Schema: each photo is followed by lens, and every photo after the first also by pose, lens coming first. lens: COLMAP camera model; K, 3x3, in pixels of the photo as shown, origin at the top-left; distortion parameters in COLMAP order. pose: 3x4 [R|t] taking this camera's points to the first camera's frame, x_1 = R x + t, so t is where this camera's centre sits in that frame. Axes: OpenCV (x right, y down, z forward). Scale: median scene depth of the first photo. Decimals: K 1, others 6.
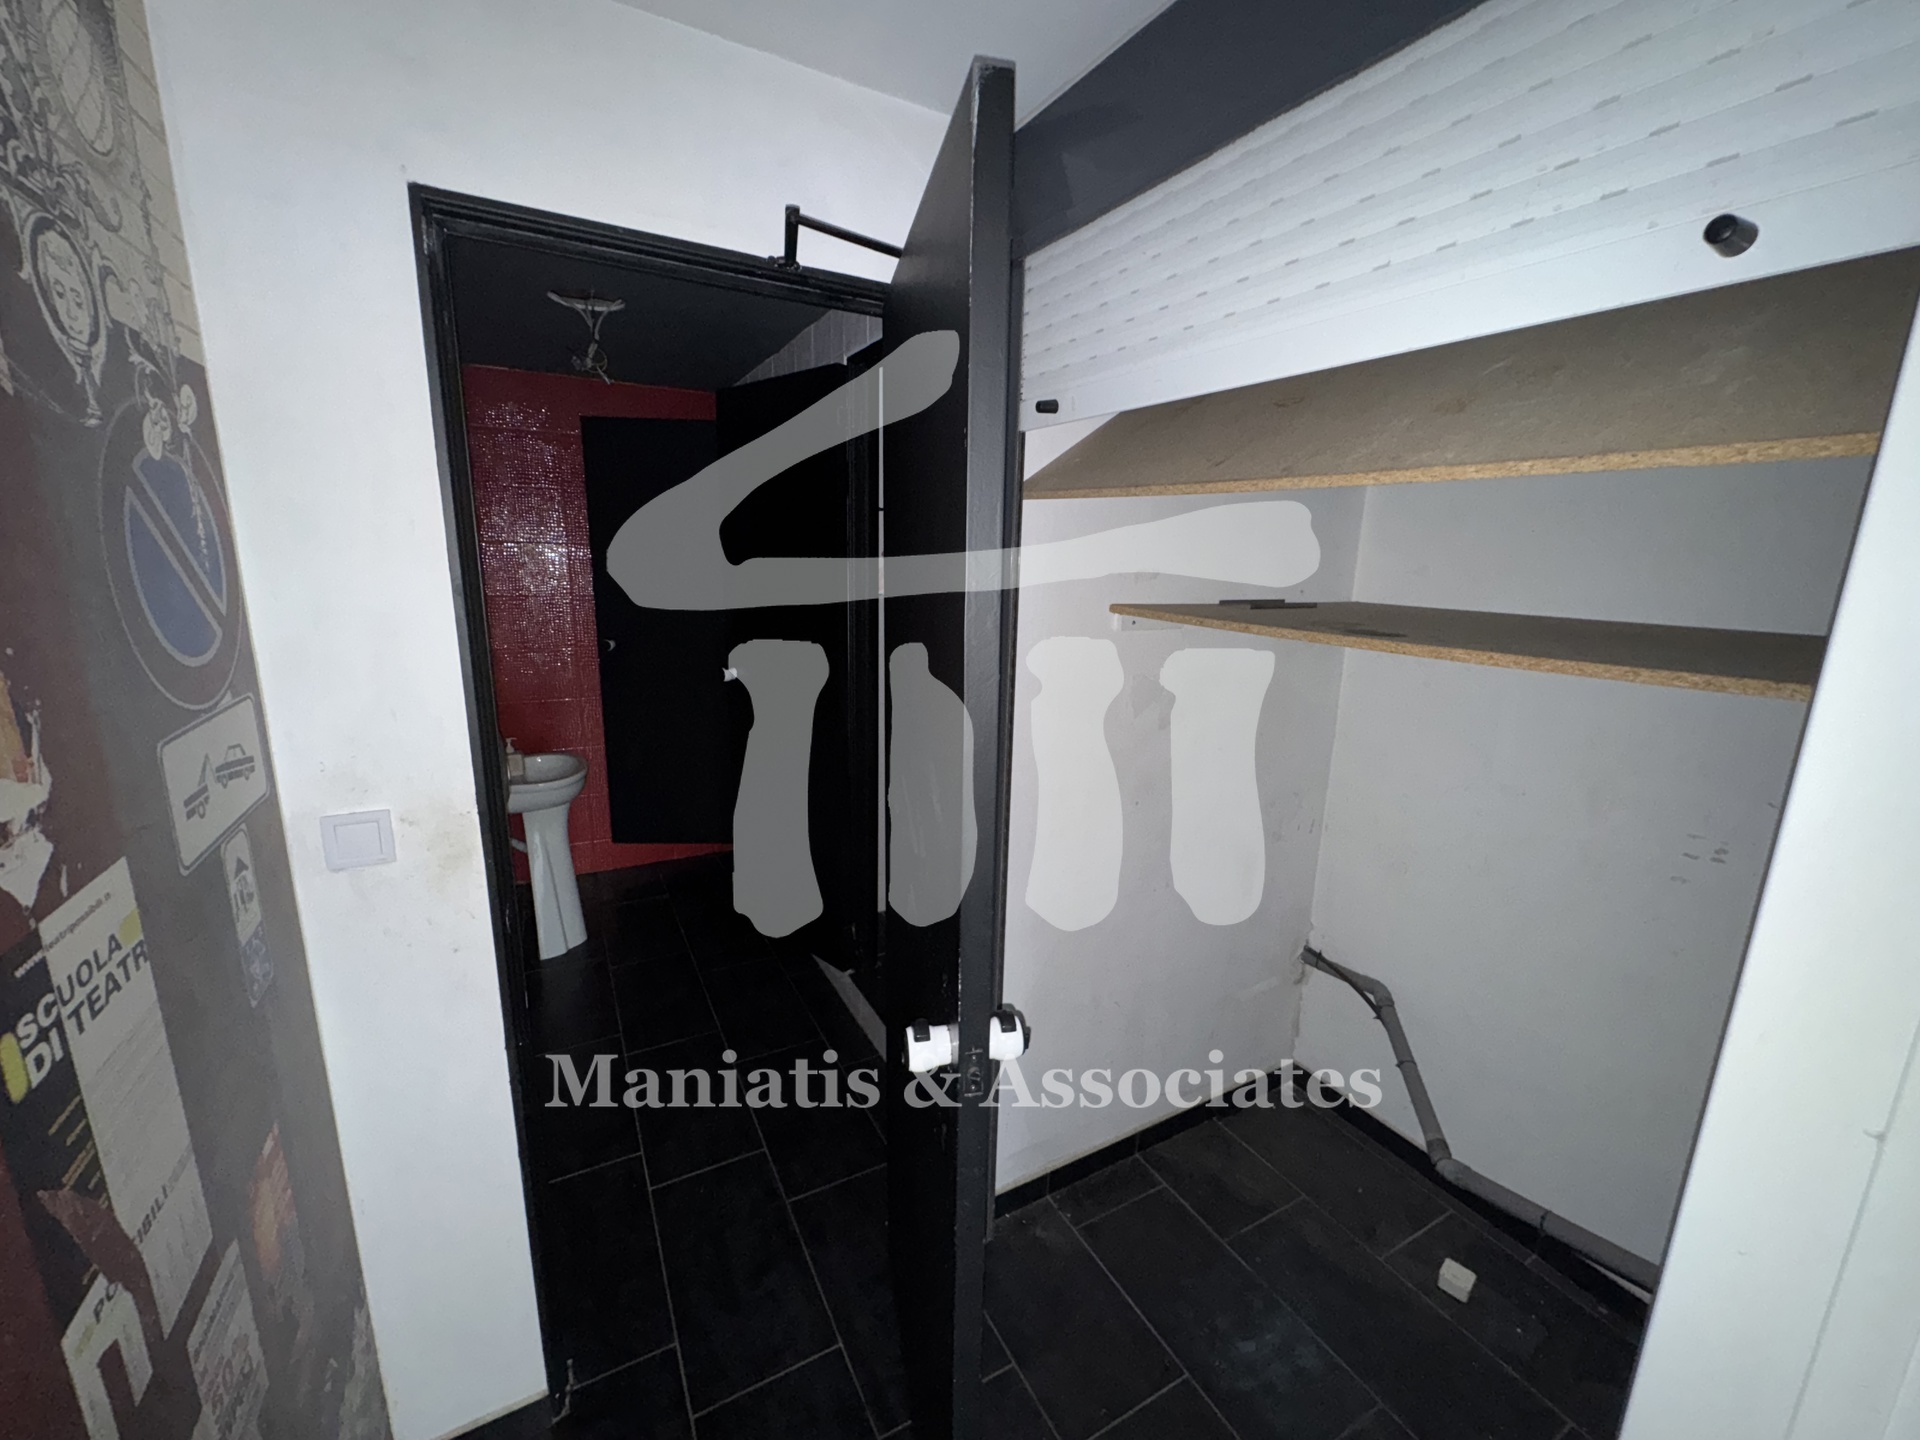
lens RADIAL K [[763.3, 0, 961.5], [0, 763.3, 721.1], [0, 0, 1]] dist [-0.001811, 0.000439]
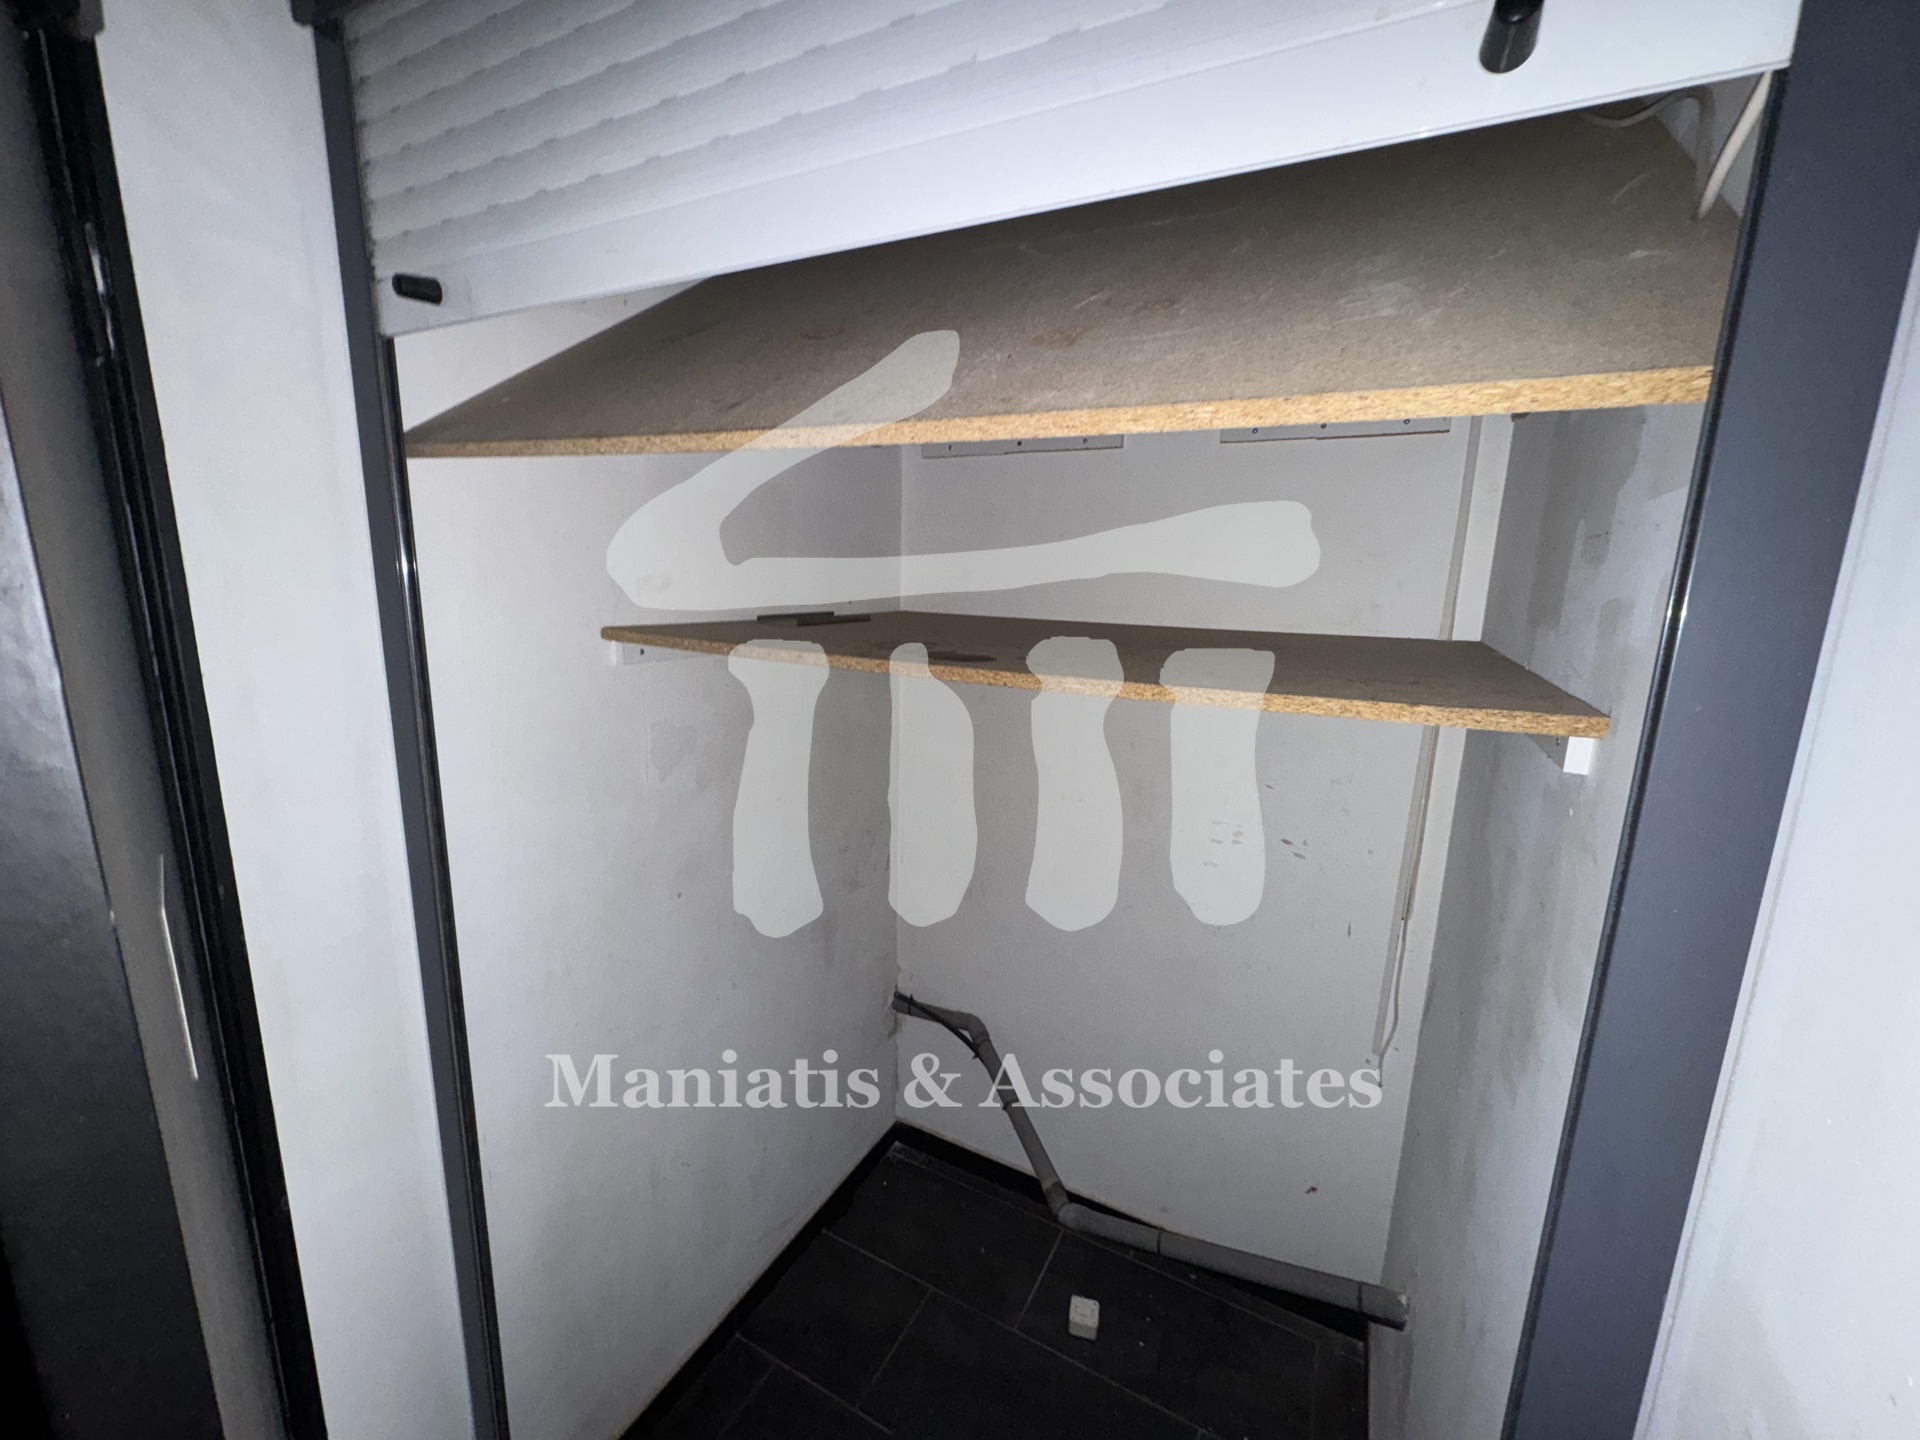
lens RADIAL K [[763.3, 0, 961.5], [0, 763.3, 721.1], [0, 0, 1]] dist [-0.001811, 0.000439]
pose [[0.834421, -0.106133, 0.540812, 0.085568], [0.111230, 0.993520, 0.023359, -0.050306], [-0.539787, 0.040663, 0.840819, 0.255638]]
